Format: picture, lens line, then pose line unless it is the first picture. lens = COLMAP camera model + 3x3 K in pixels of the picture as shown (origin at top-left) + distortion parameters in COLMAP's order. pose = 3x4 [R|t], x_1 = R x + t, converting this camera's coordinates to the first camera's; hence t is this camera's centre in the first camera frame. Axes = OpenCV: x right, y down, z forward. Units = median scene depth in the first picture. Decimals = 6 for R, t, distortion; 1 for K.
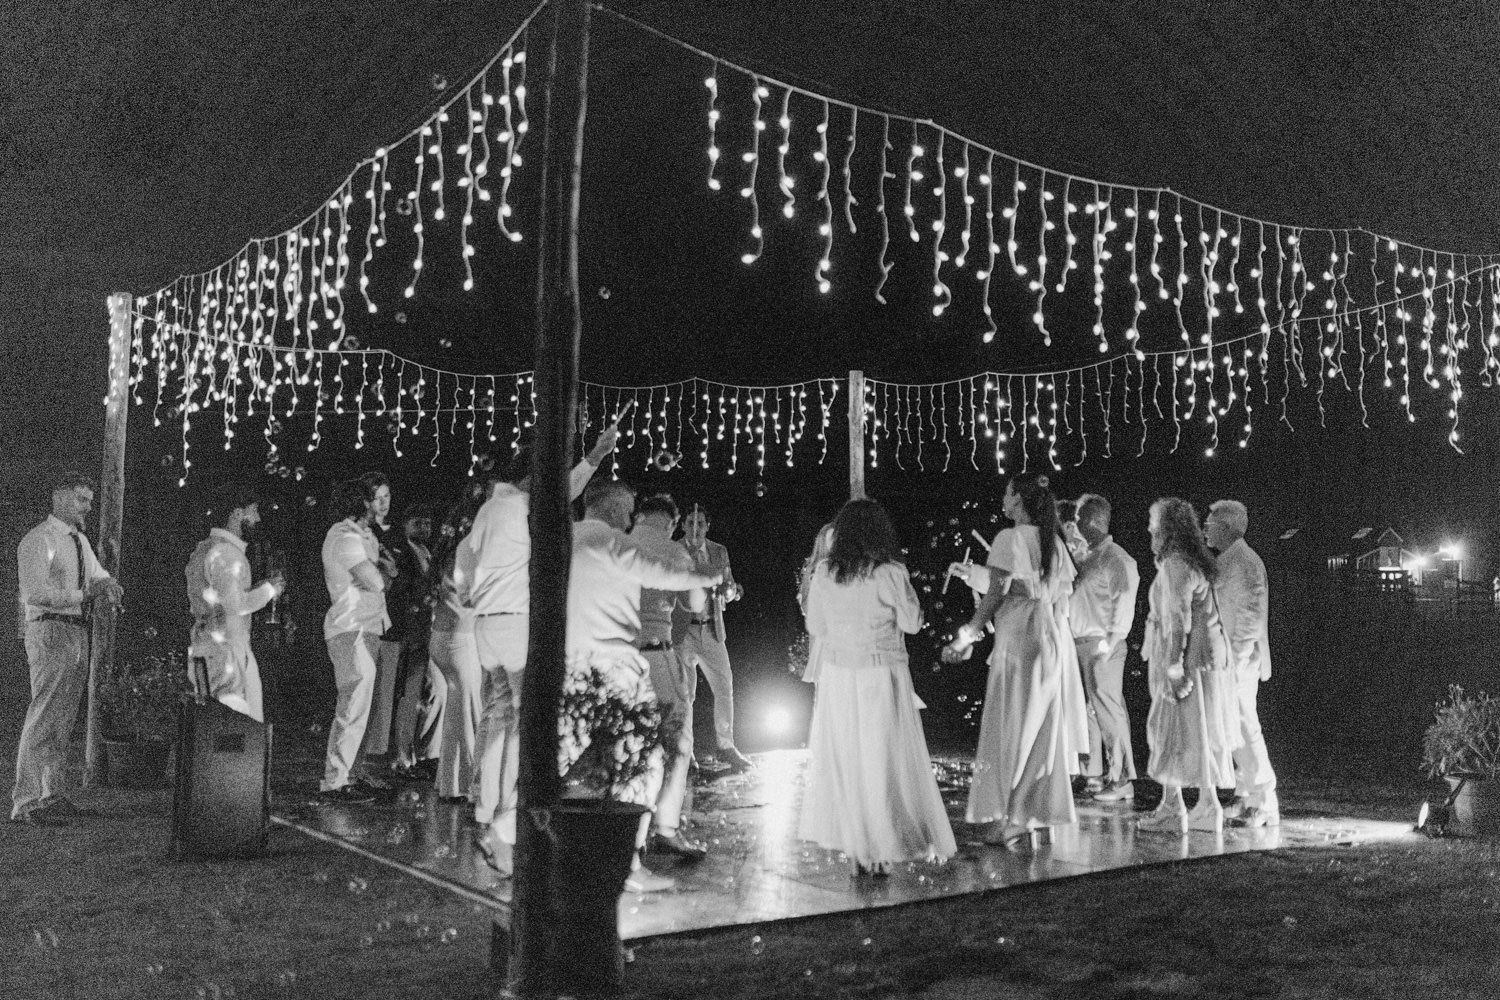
lens RADIAL K [[1335.9, 0, 751.7], [0, 1335.9, 496.6], [0, 0, 1]] dist [0.032146, 0.020783]
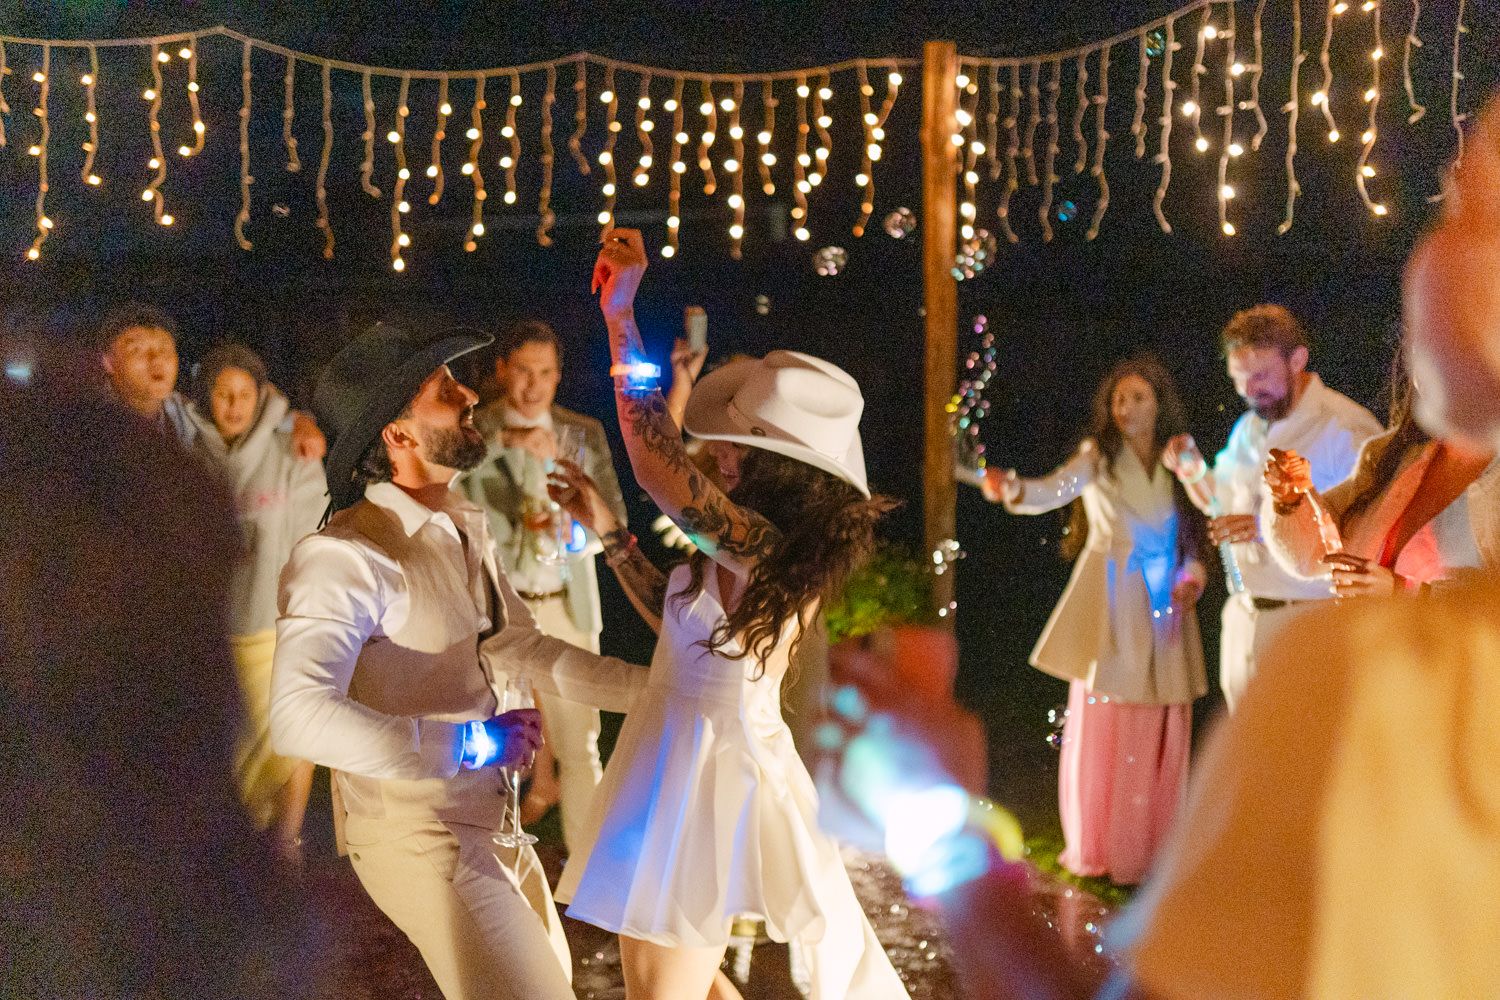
lens RADIAL K [[1335.9, 0, 743.6], [0, 1335.9, 504.4], [0, 0, 1]] dist [0.032146, 0.020783]
pose [[0.984728, 0.013470, -0.173577, 0.101355], [0.012806, 0.988698, 0.149376, 0.000778], [0.173627, -0.149317, 0.973426, 0.500365]]
